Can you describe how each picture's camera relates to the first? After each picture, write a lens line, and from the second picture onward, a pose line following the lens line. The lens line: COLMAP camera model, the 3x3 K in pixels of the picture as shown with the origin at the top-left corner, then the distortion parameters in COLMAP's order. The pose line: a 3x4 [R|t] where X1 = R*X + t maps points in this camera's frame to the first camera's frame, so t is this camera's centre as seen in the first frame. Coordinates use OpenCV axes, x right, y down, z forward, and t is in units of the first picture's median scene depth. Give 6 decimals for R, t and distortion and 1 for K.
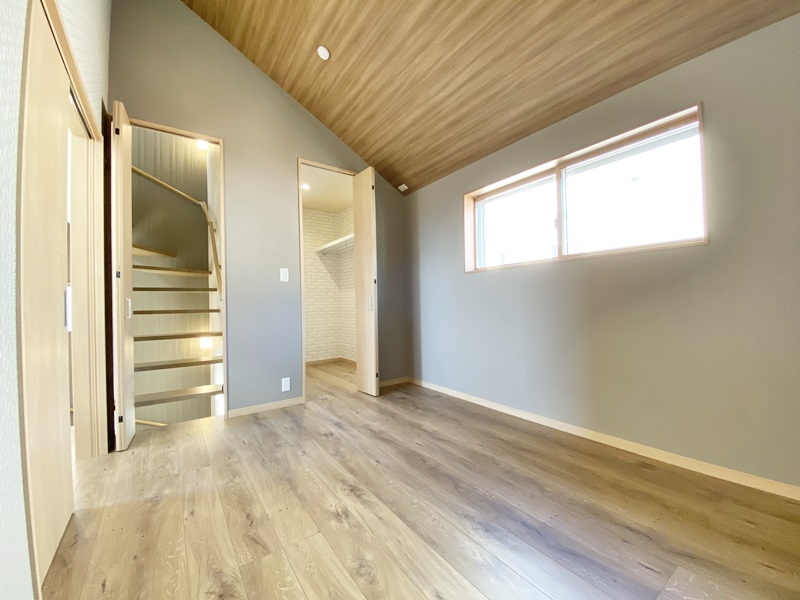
lens RADIAL K [[326.0, 0, 401.2], [0, 326.0, 304.2], [0, 0, 1]] dist [0.022316, -0.017929]
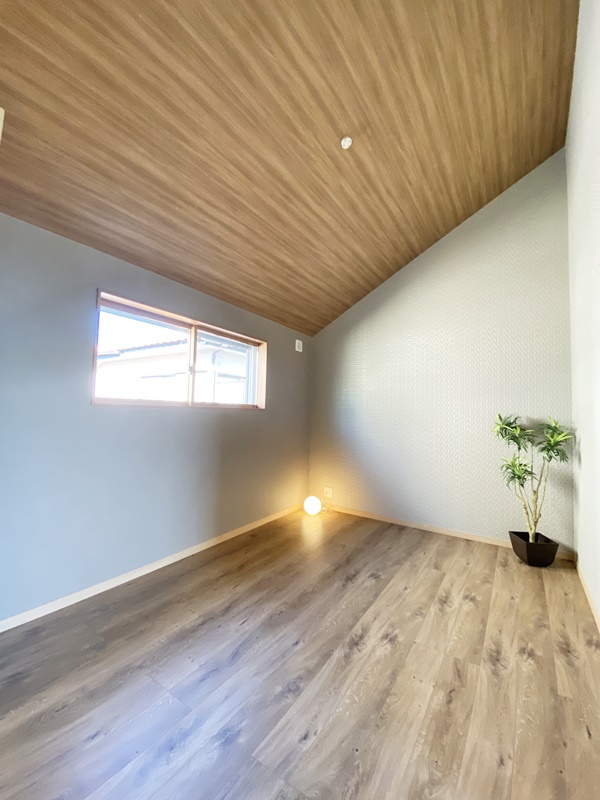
lens RADIAL K [[329.4, 0, 300.0], [0, 329.4, 400.0], [0, 0, 1]] dist [0.020817, -0.017895]
pose [[-0.361100, 0.048915, 0.931243, -0.961161], [-0.013920, 0.998229, -0.057831, -0.118229], [-0.932423, -0.033845, -0.359779, 1.378478]]
